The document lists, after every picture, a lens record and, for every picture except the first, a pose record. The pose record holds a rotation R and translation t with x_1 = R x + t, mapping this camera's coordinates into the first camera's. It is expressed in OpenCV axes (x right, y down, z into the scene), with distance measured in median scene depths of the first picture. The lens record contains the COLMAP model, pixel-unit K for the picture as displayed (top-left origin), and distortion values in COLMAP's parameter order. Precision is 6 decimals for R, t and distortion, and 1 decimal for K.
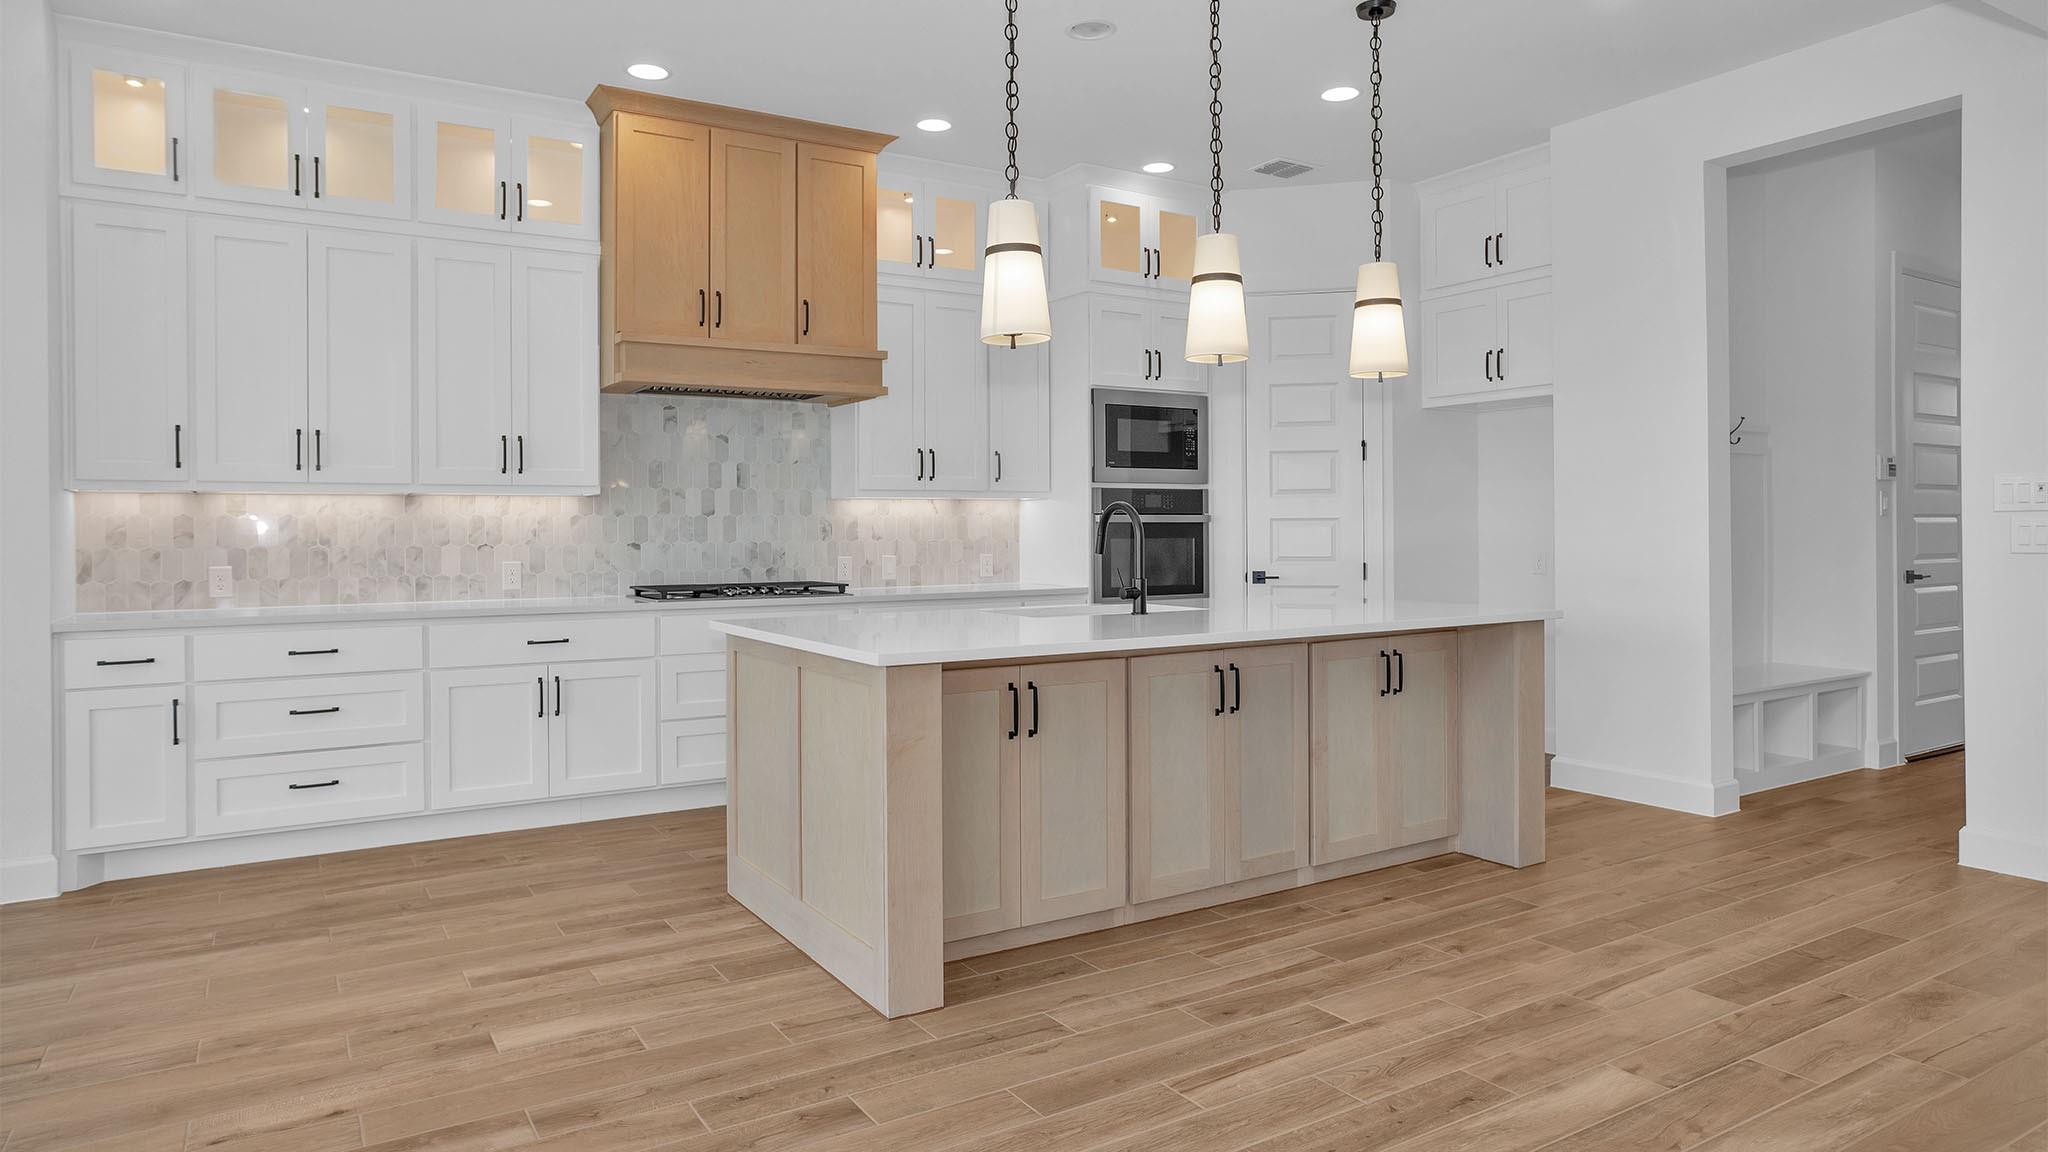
lens RADIAL K [[1256.1, 0, 1021.3], [0, 1256.1, 527.0], [0, 0, 1]] dist [0.000187, -0.000123]
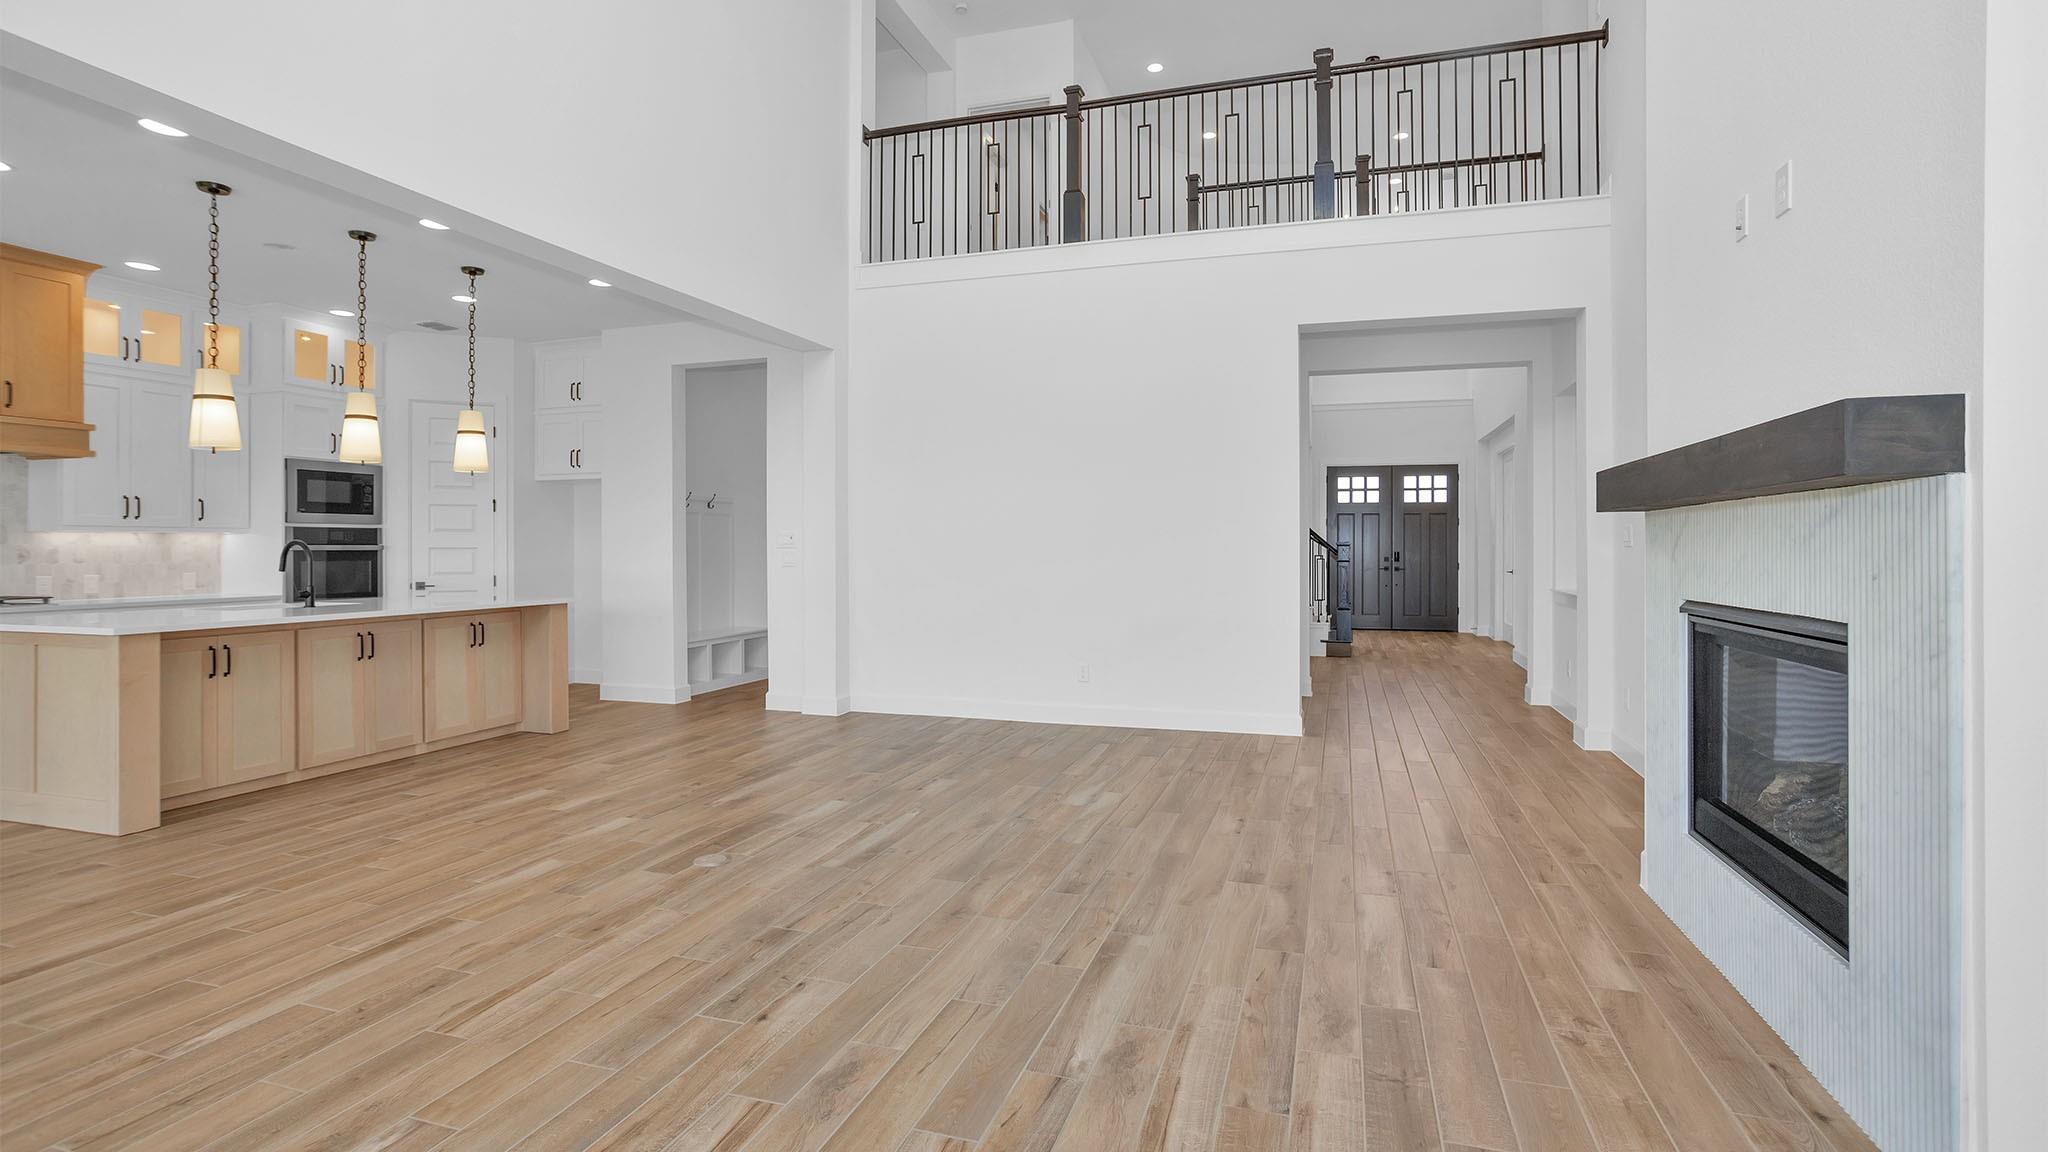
lens RADIAL K [[981.2, 0, 1024.9], [0, 981.2, 545.8], [0, 0, 1]] dist [-0.042833, 0.026020]
pose [[0.771766, 0.004605, 0.635890, 0.007327], [-0.002896, 0.999989, -0.003727, -0.007782], [-0.635900, 0.001034, 0.771771, -0.448498]]
